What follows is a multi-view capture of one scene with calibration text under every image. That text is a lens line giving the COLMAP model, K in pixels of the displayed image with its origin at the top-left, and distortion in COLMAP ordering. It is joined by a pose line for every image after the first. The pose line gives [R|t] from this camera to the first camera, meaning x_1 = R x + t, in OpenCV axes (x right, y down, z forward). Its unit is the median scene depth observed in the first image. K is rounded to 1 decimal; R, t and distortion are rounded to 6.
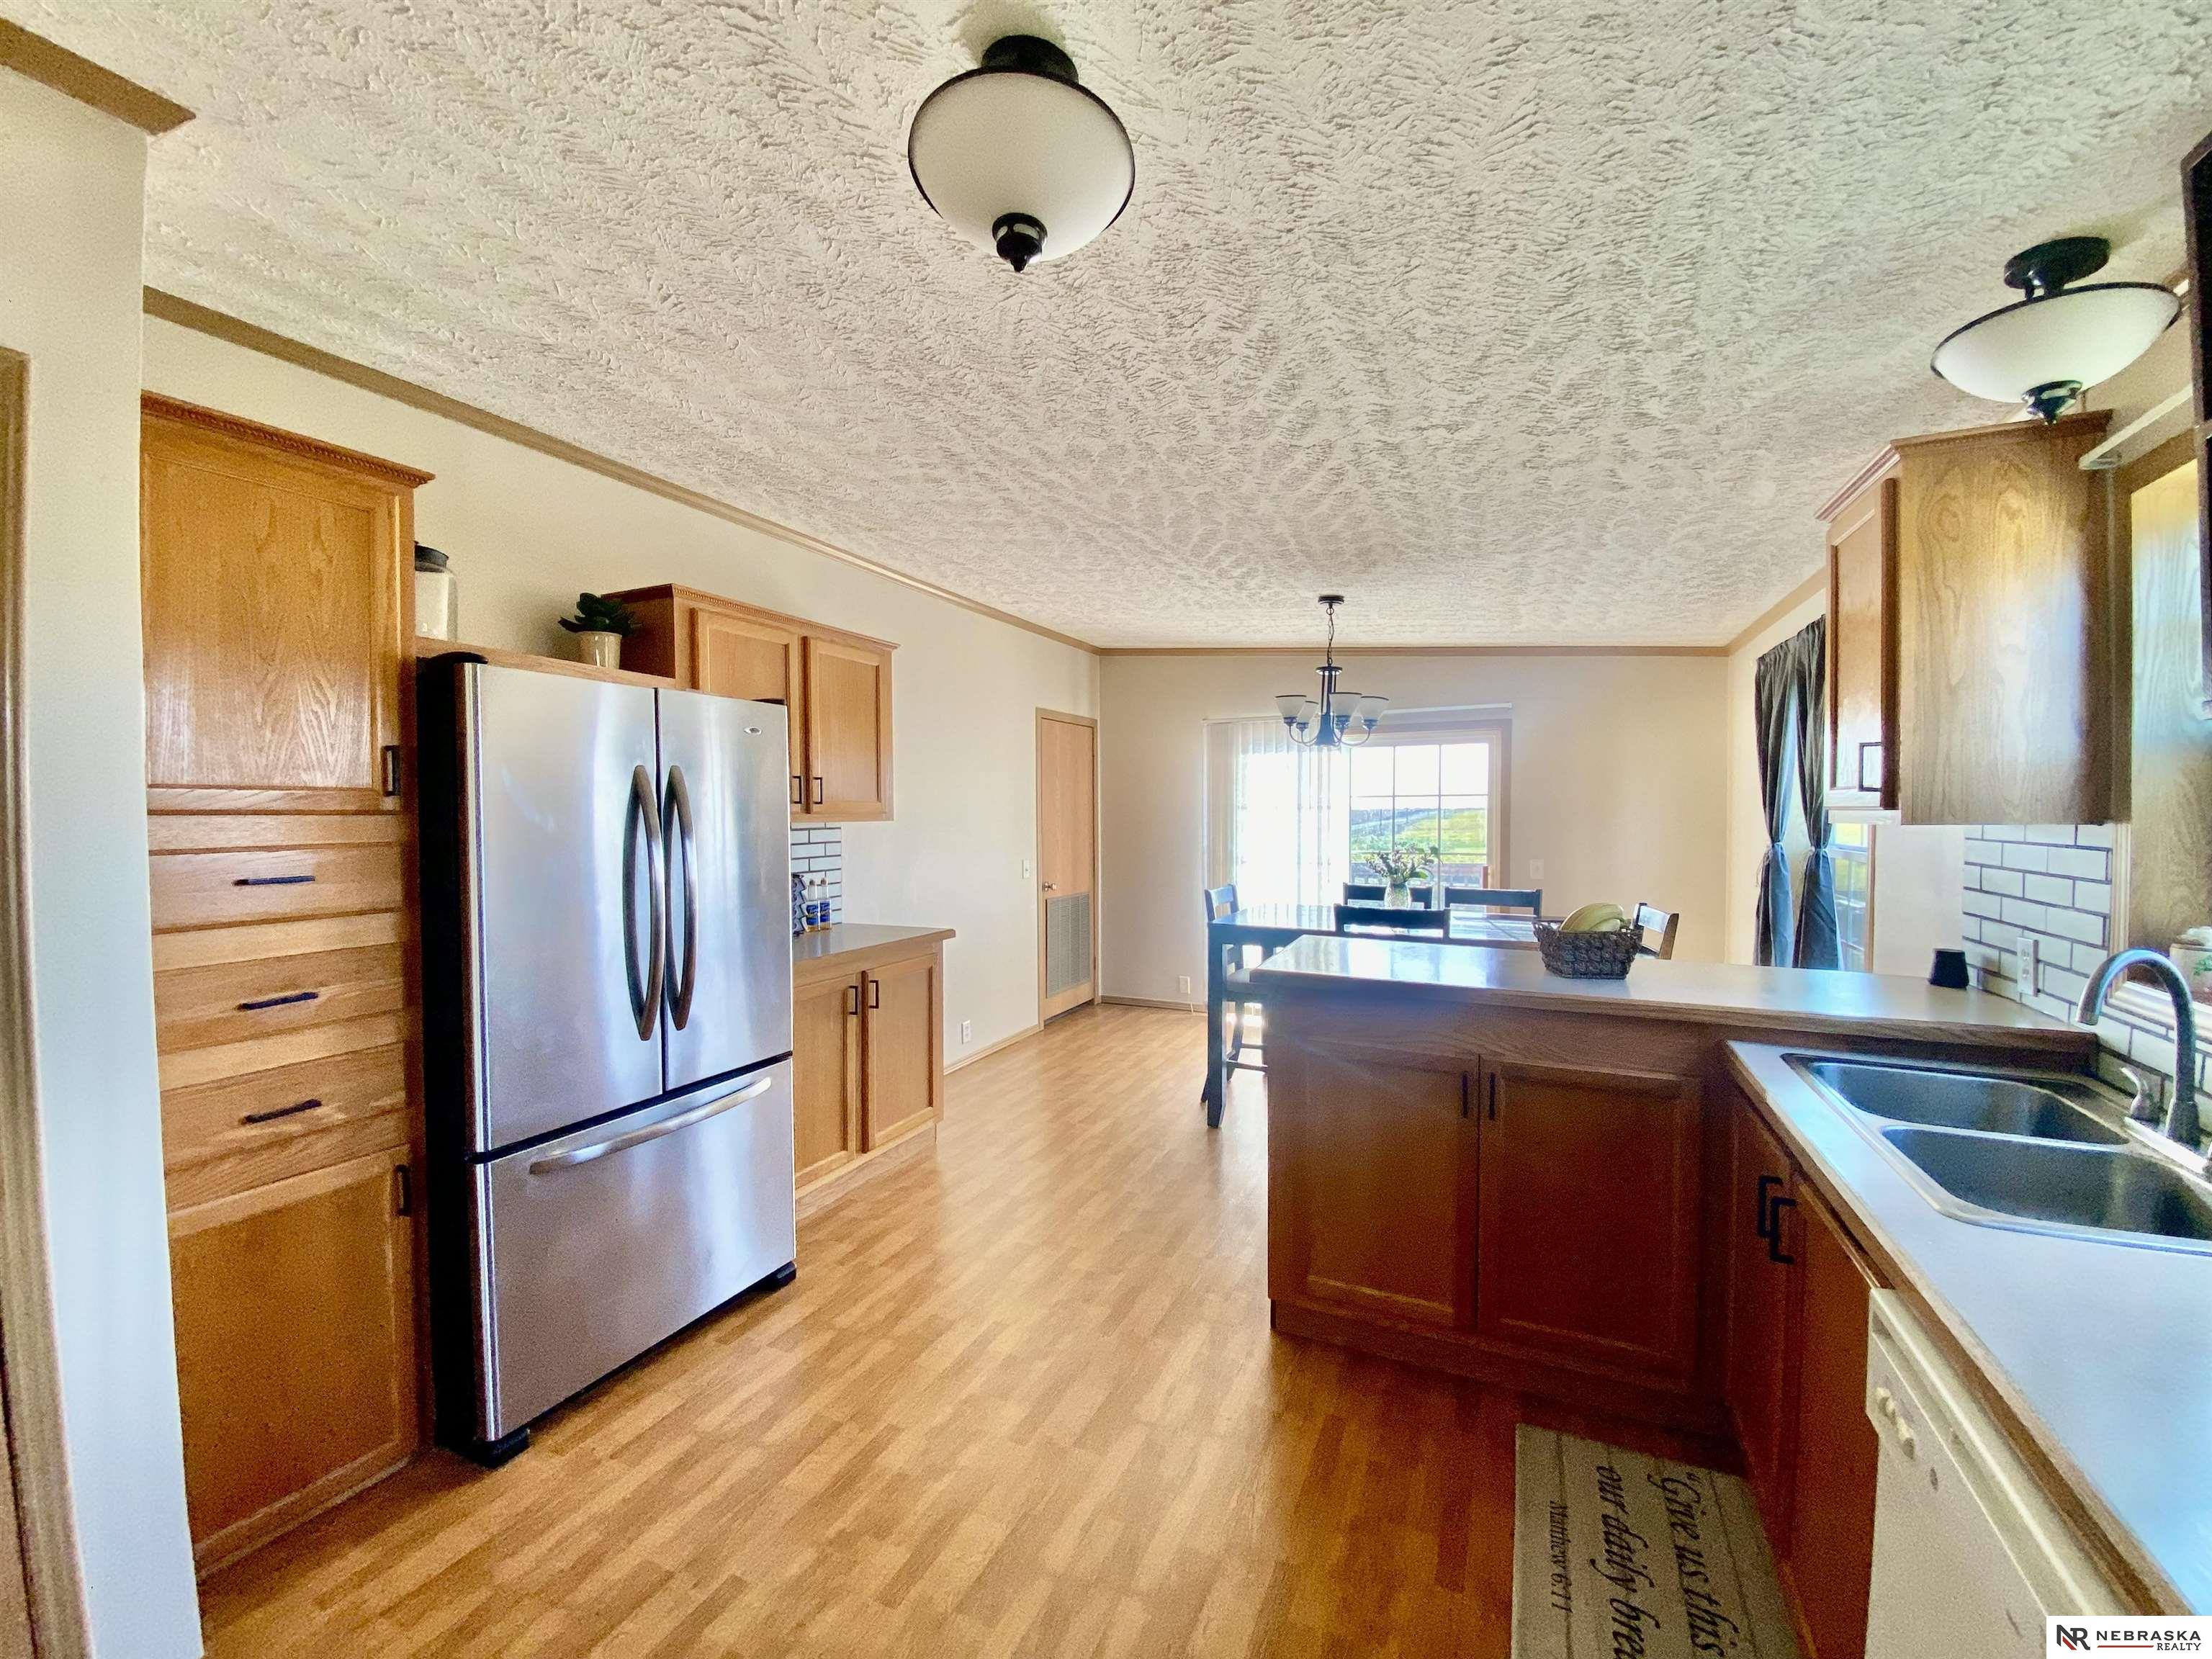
lens RADIAL K [[895.1, 0, 1106.0], [0, 895.1, 829.5], [0, 0, 1]] dist [0.037034, -0.026972]
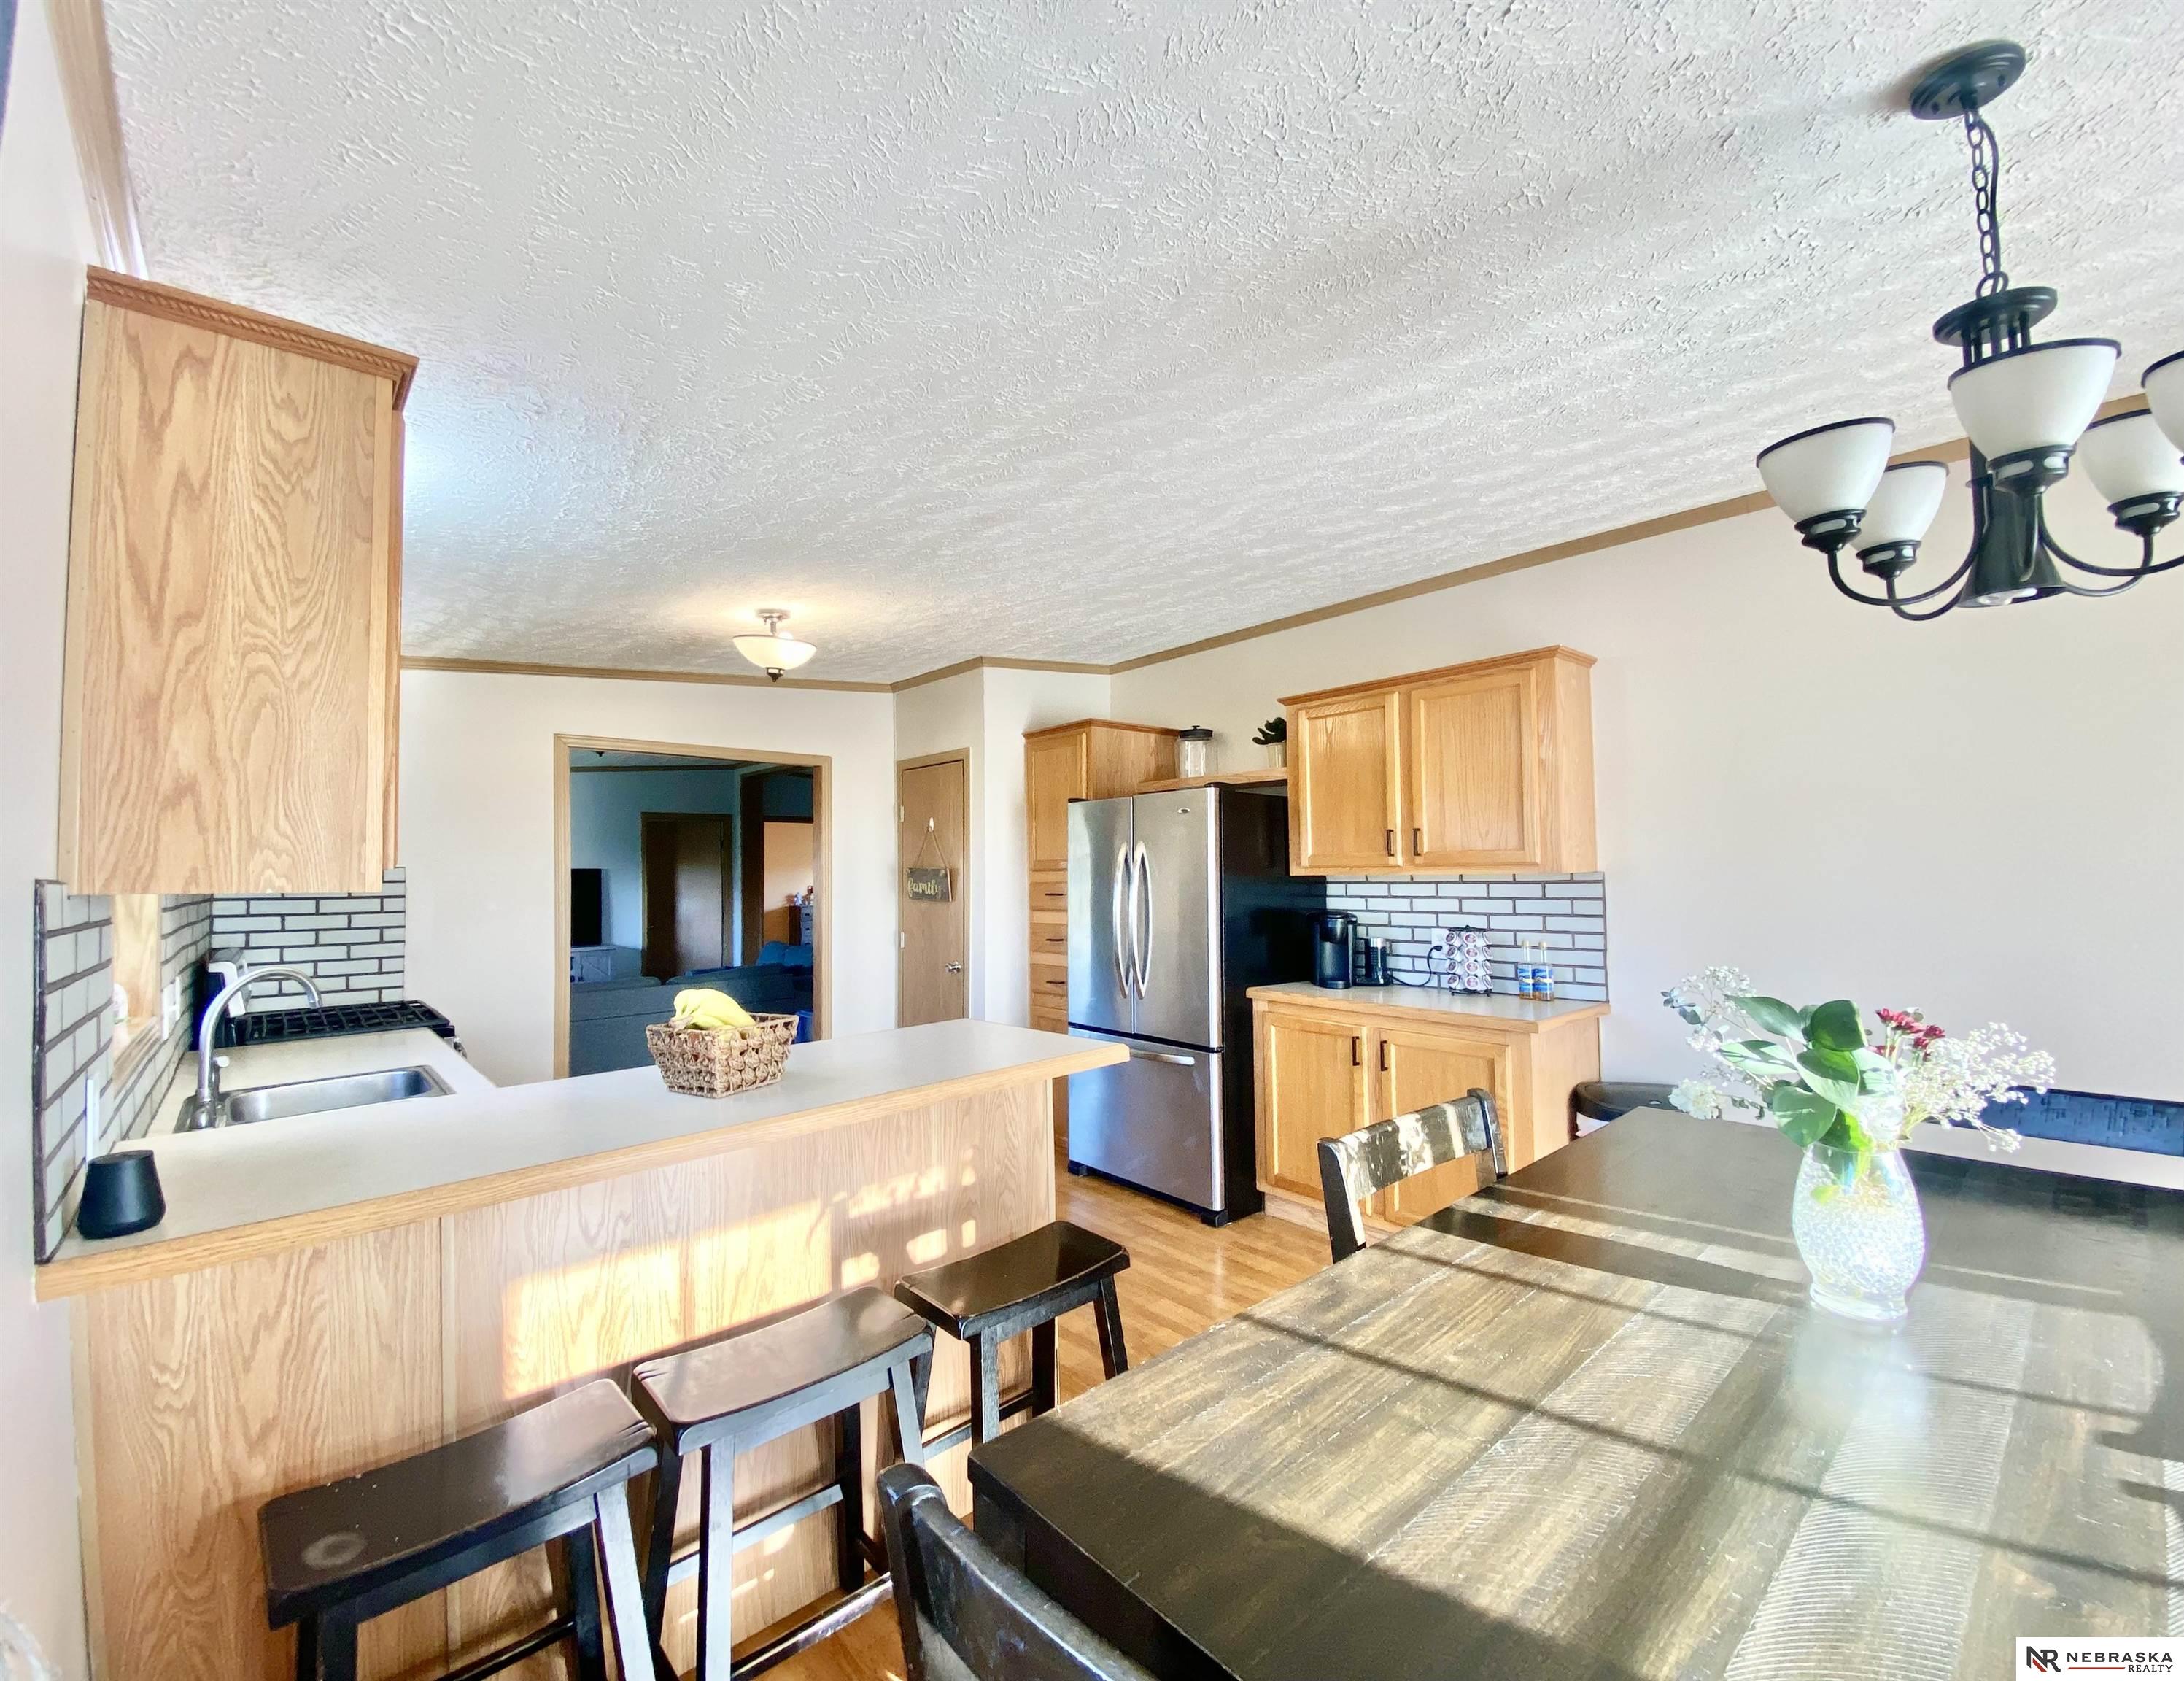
lens RADIAL K [[922.9, 0, 1092.0], [0, 922.9, 840.5], [0, 0, 1]] dist [0.095910, 0.000001]
pose [[-0.390365, -0.028525, -0.920218, 1.039244], [-0.008163, 0.999588, -0.027523, -0.018791], [0.920624, -0.003233, -0.390437, 1.453129]]
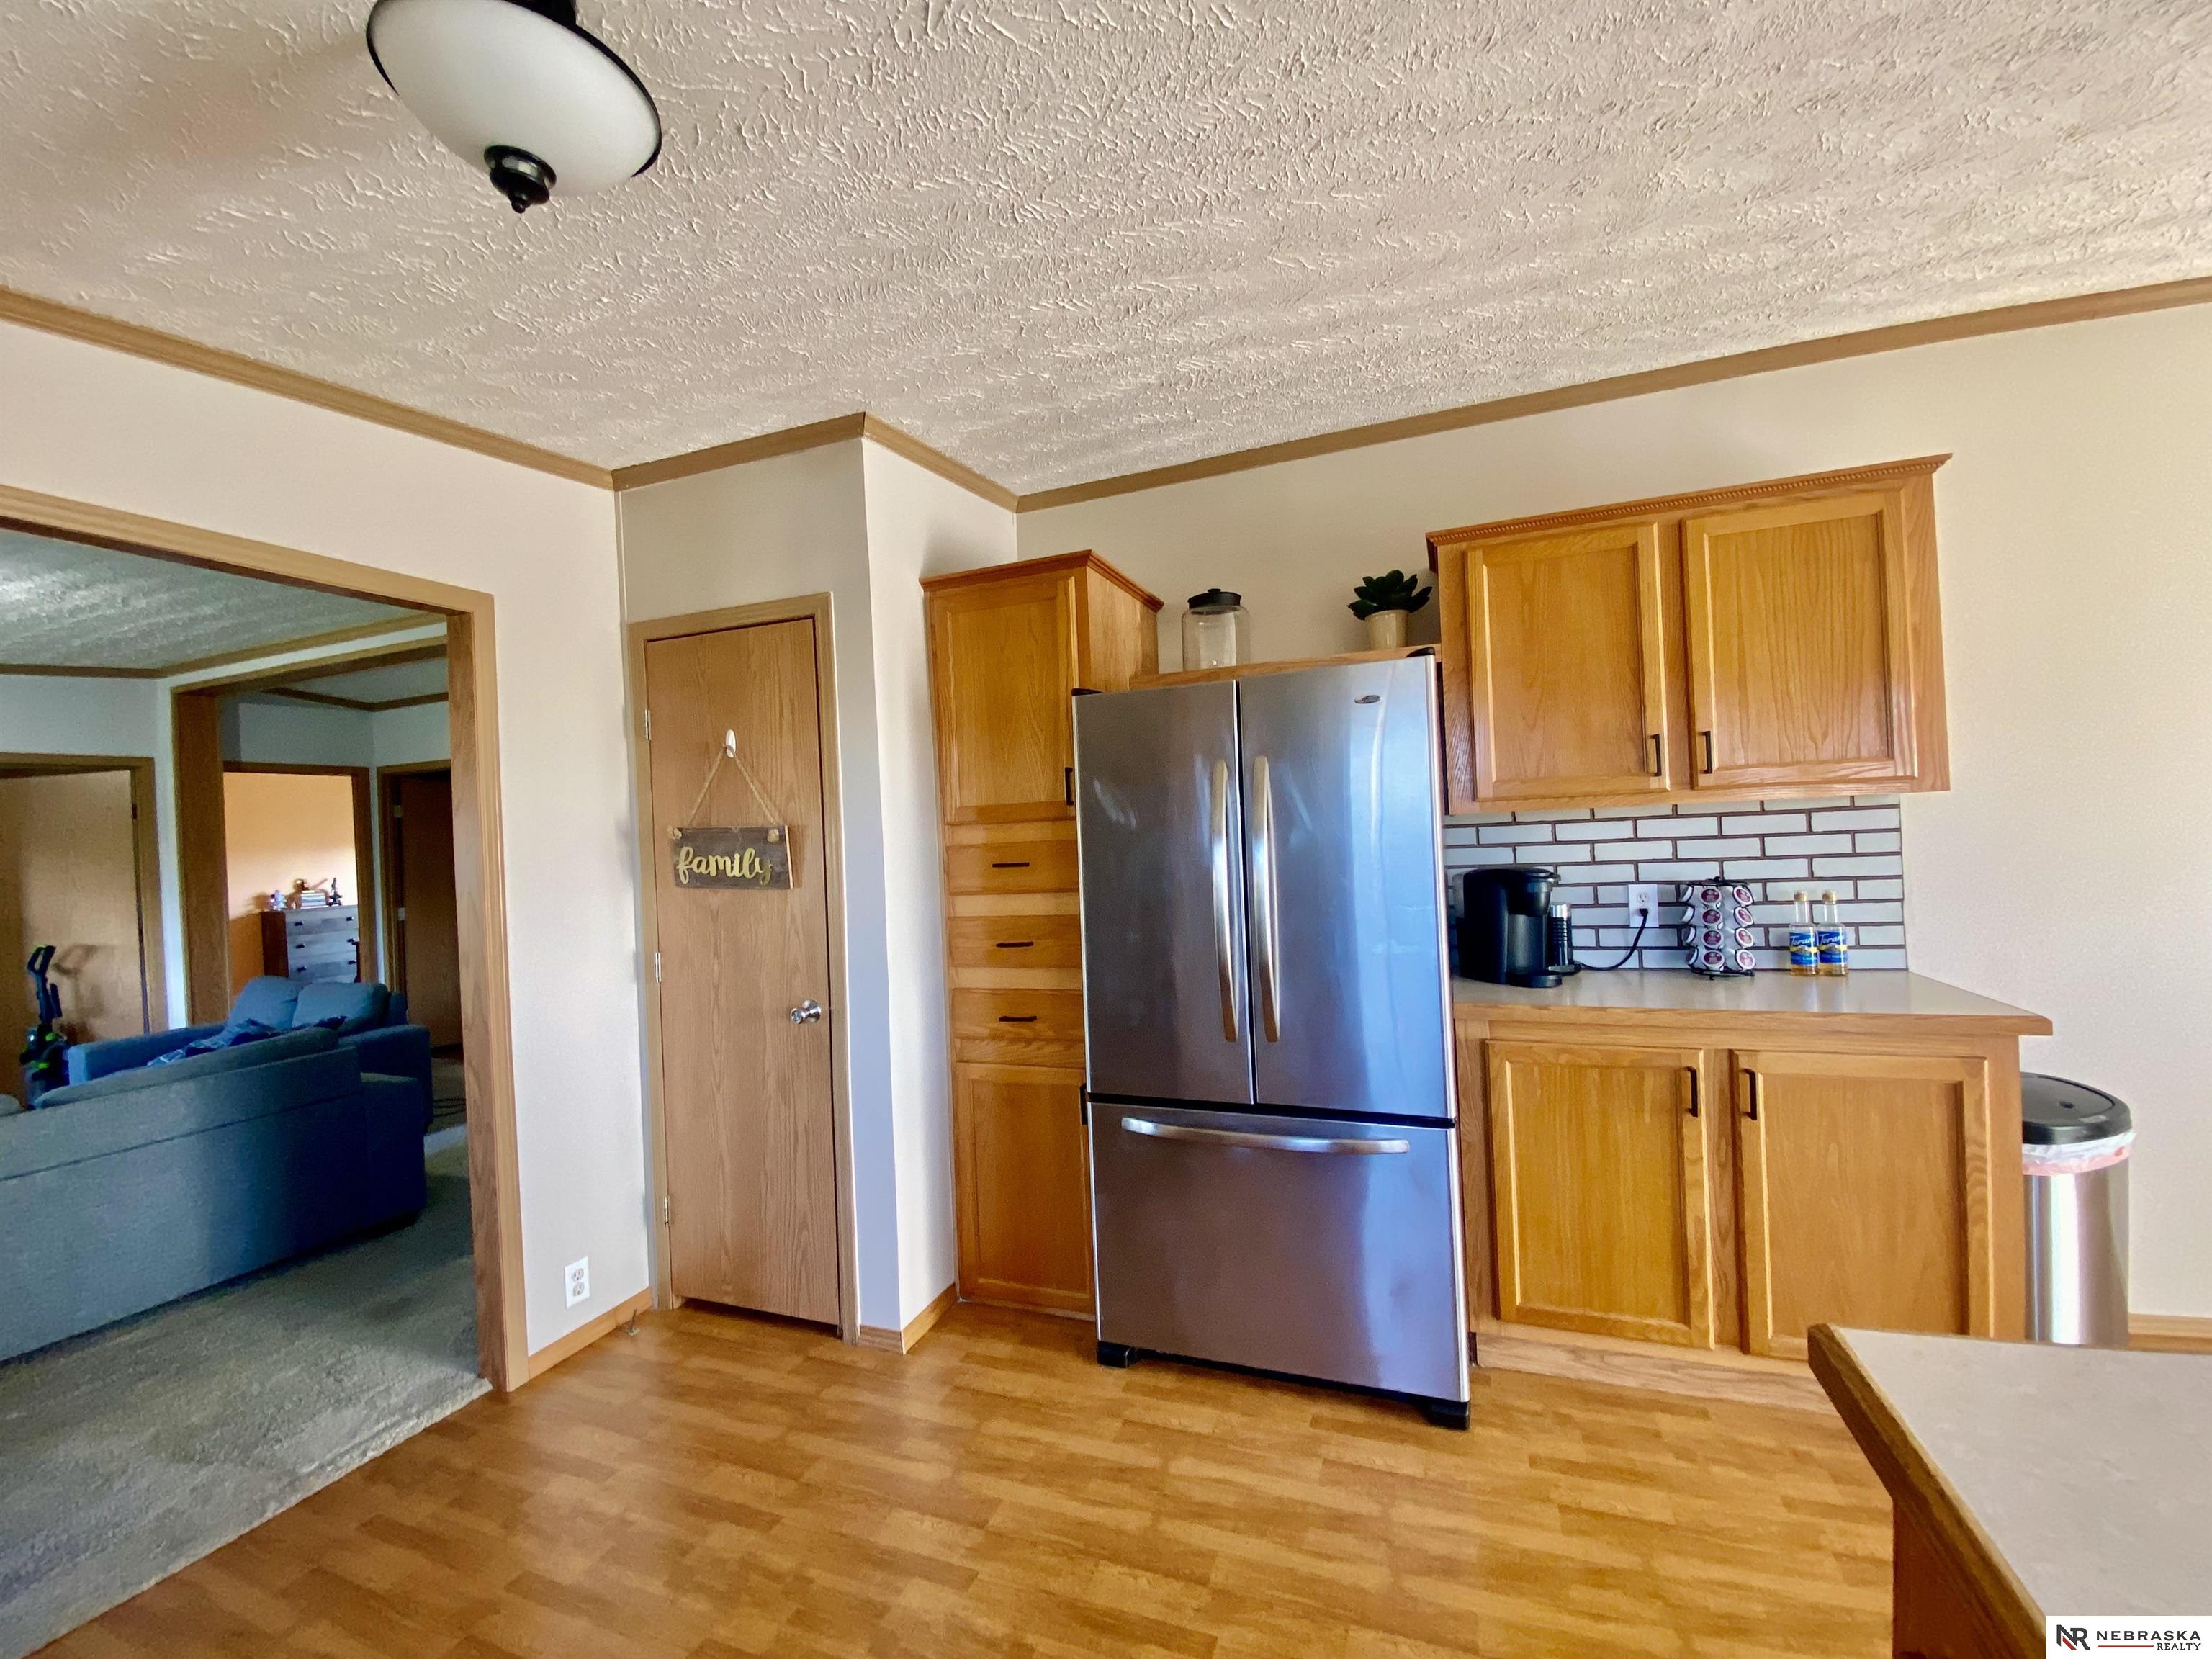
lens RADIAL K [[895.1, 0, 1106.0], [0, 895.1, 829.5], [0, 0, 1]] dist [0.037034, -0.026972]
pose [[0.079031, -0.005033, -0.996859, 0.393869], [0.023534, 0.999718, -0.003182, 0.004562], [0.996594, -0.023209, 0.079127, 0.706478]]
